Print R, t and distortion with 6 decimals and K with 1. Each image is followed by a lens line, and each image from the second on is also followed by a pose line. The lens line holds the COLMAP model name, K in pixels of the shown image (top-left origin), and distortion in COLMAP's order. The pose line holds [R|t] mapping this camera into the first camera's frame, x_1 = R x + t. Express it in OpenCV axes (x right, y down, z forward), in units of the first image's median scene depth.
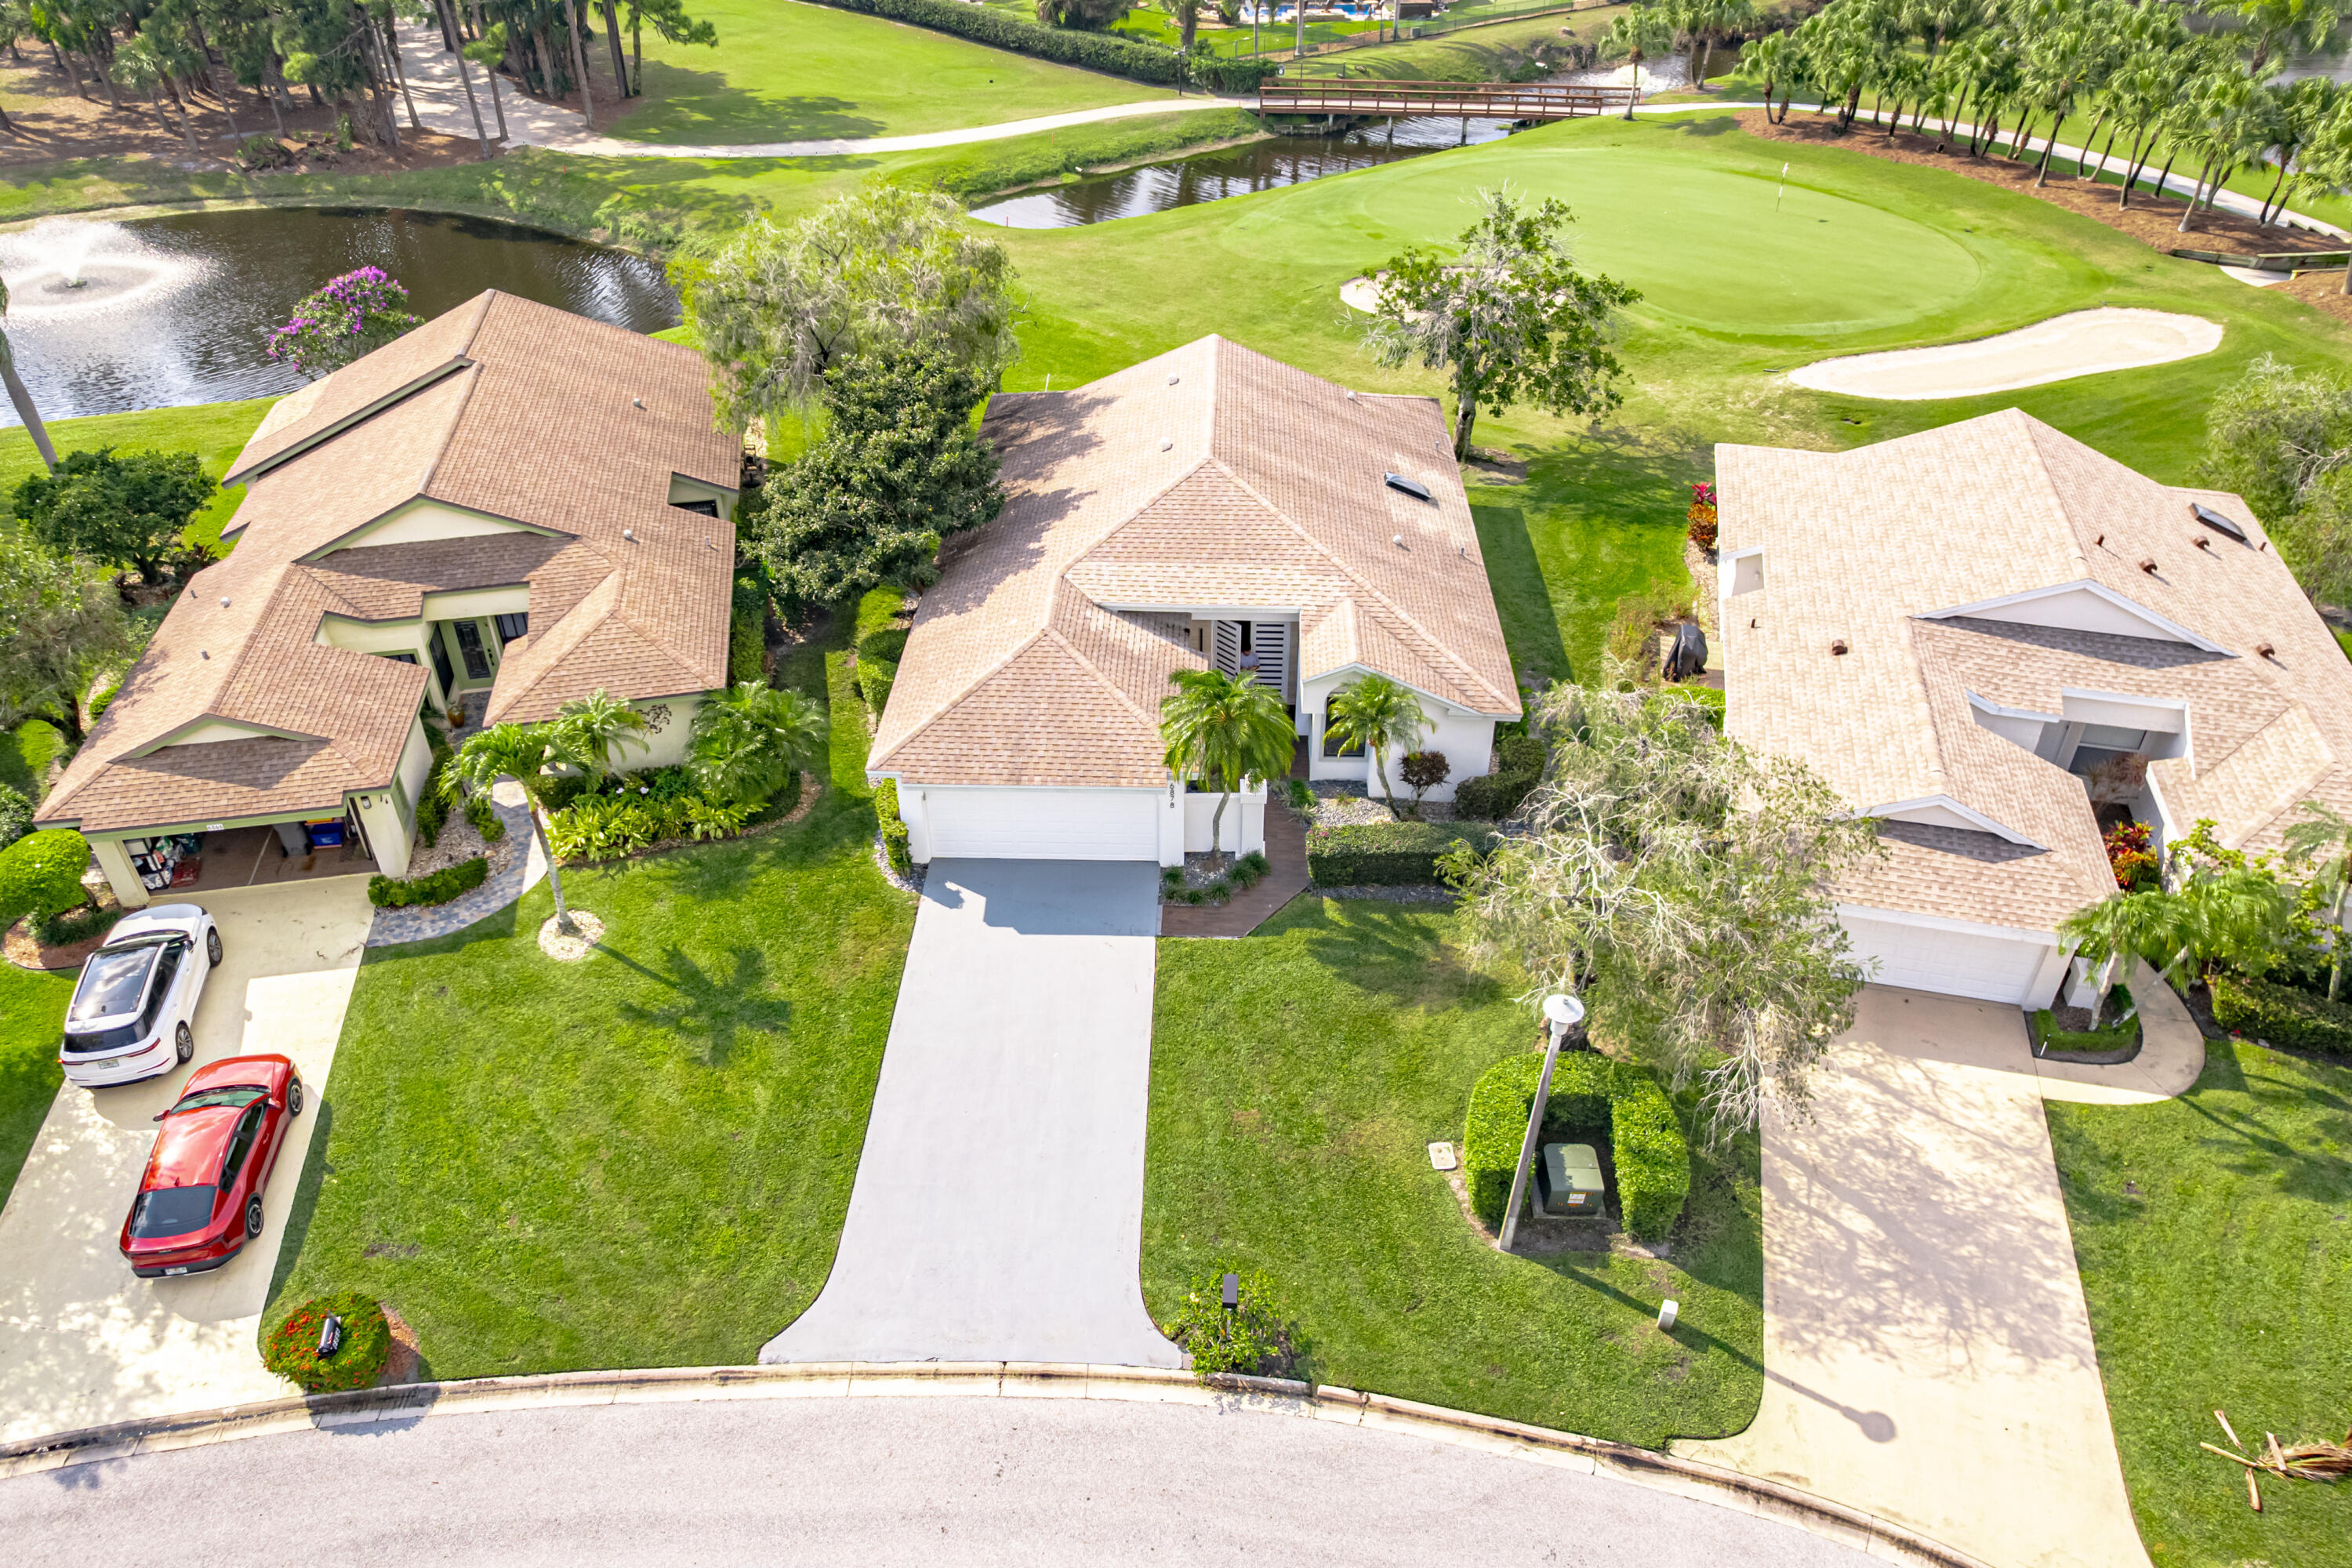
lens RADIAL K [[1611.8, 0, 1139.8], [0, 1611.8, 847.7], [0, 0, 1]] dist [-0.051899, 0.001227]
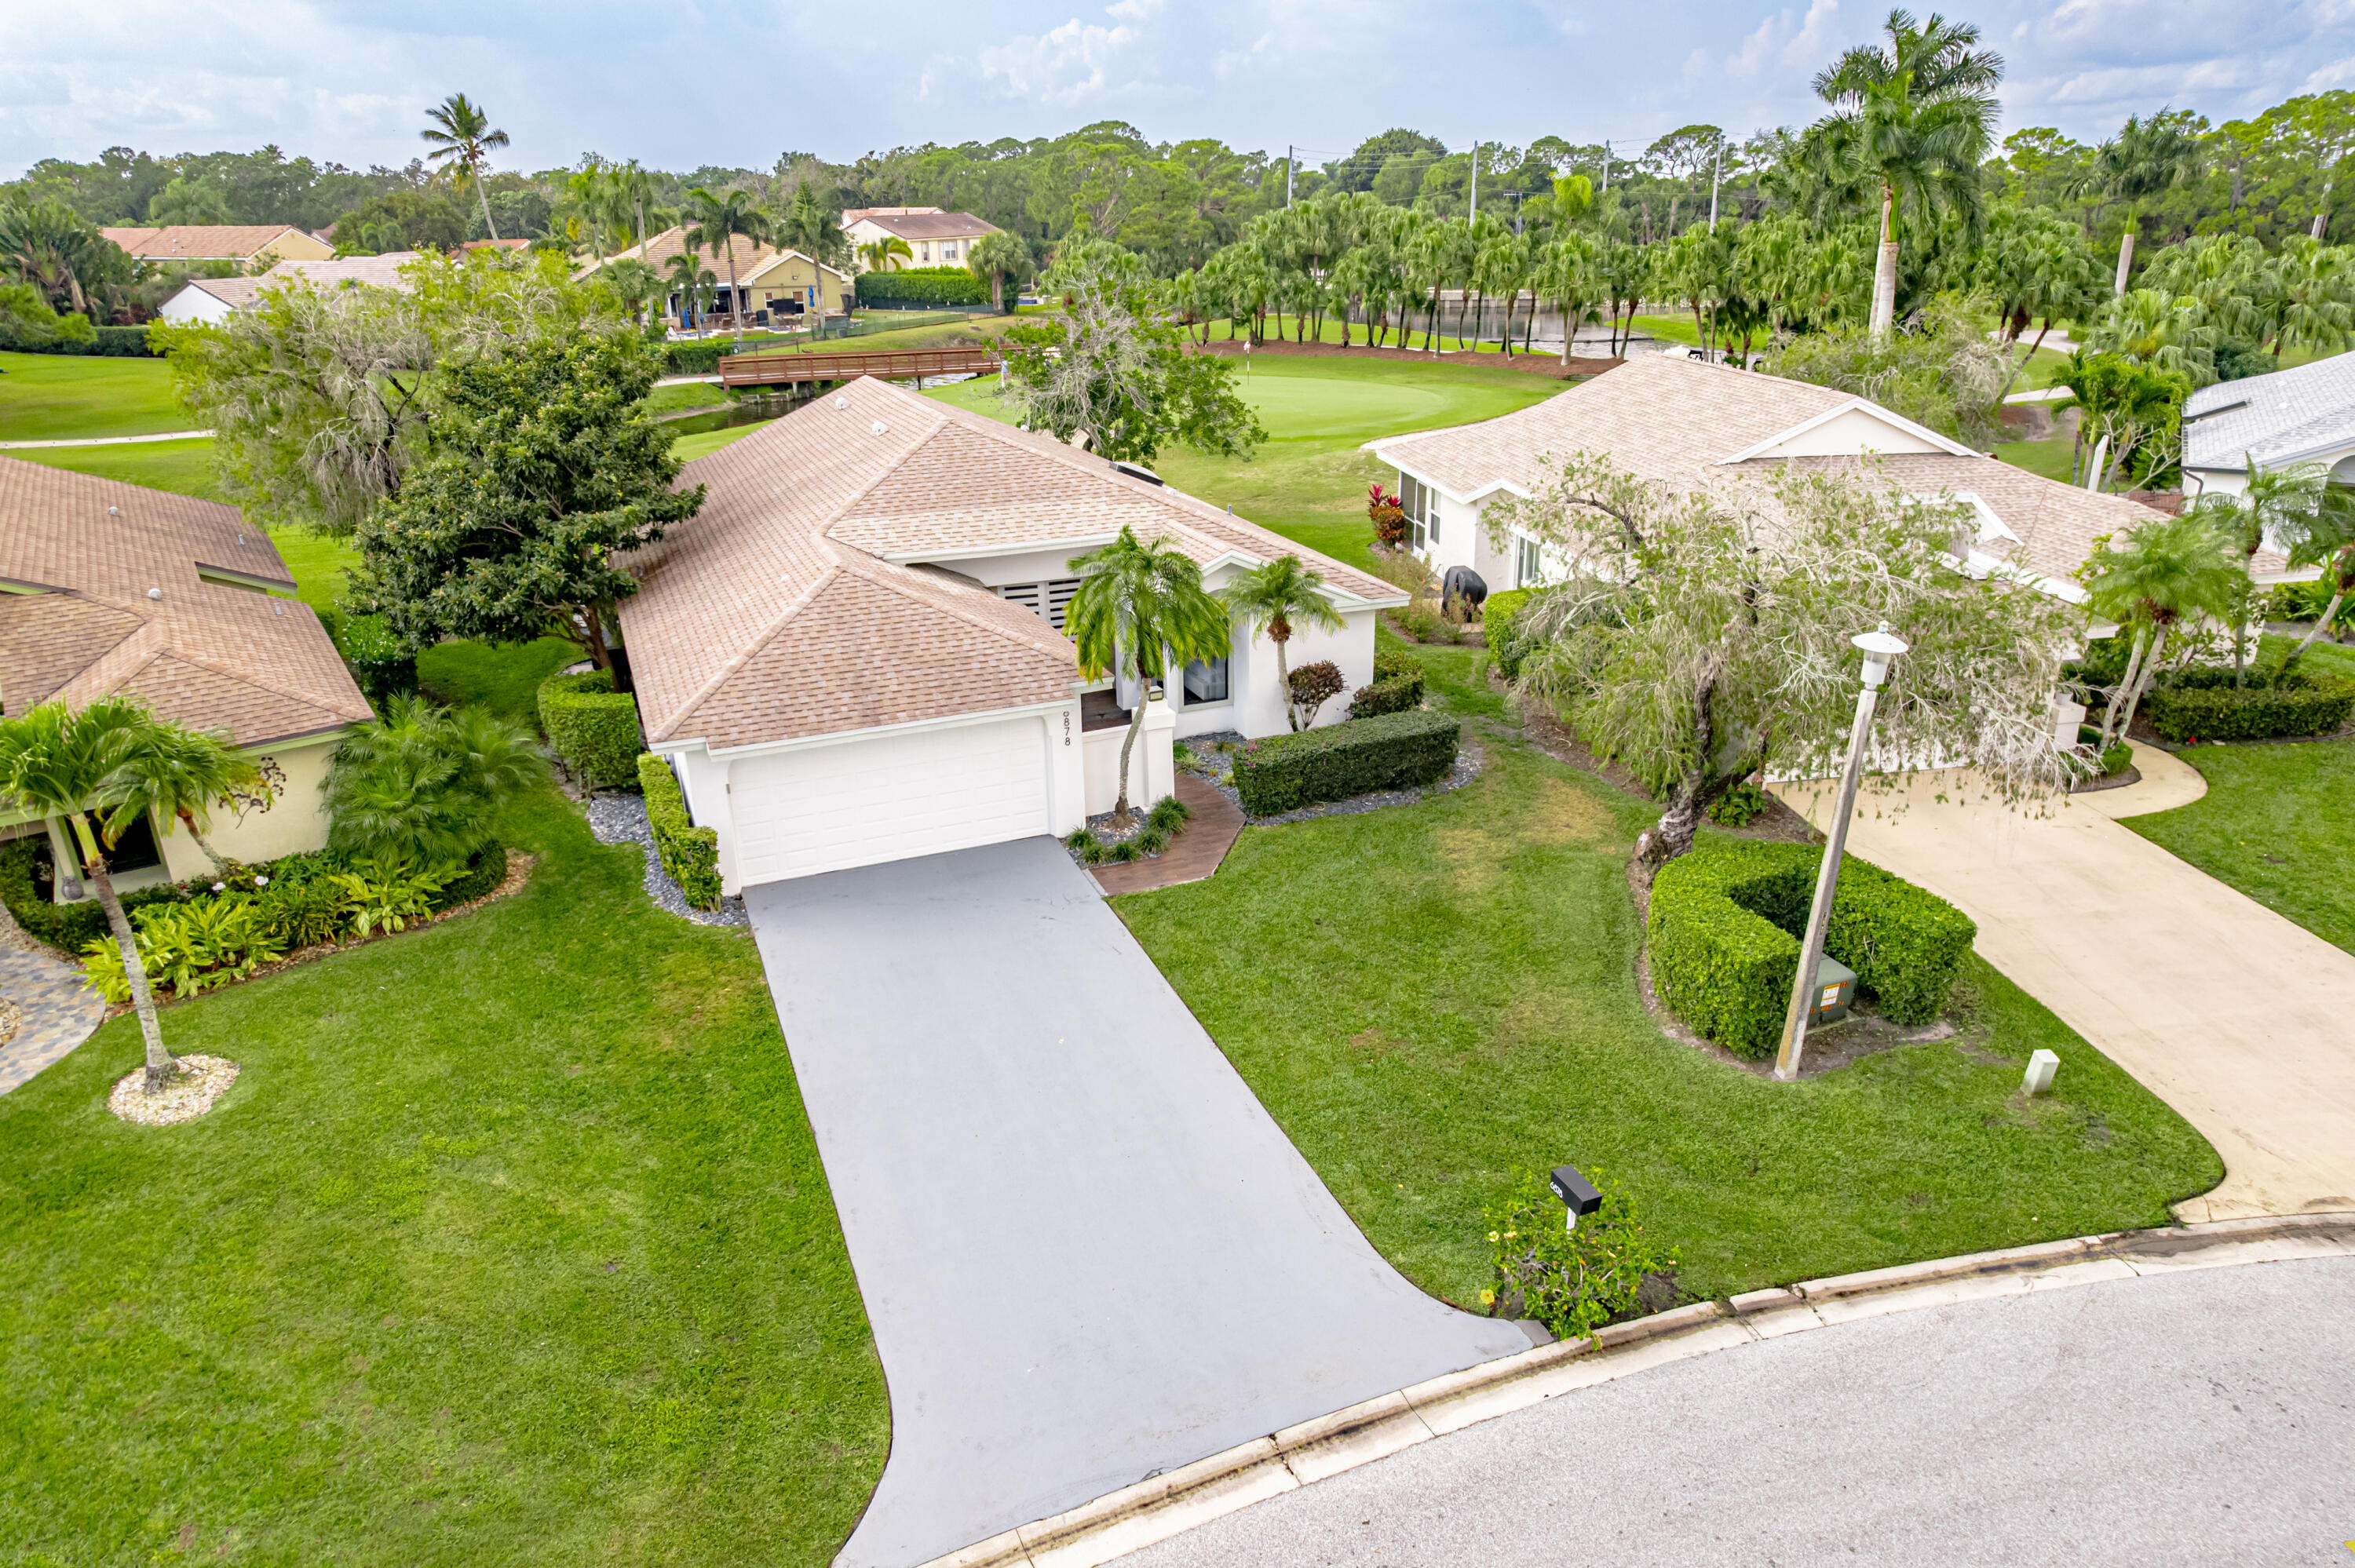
lens RADIAL K [[1499.9, 0, 1177.5], [0, 1499.9, 784.0], [0, 0, 1]] dist [-0.082786, 0.074109]
pose [[0.906485, -0.156293, 0.392247, -0.223669], [0.253654, 0.944233, -0.209961, 0.161733], [-0.337557, 0.289822, 0.895577, 0.375130]]
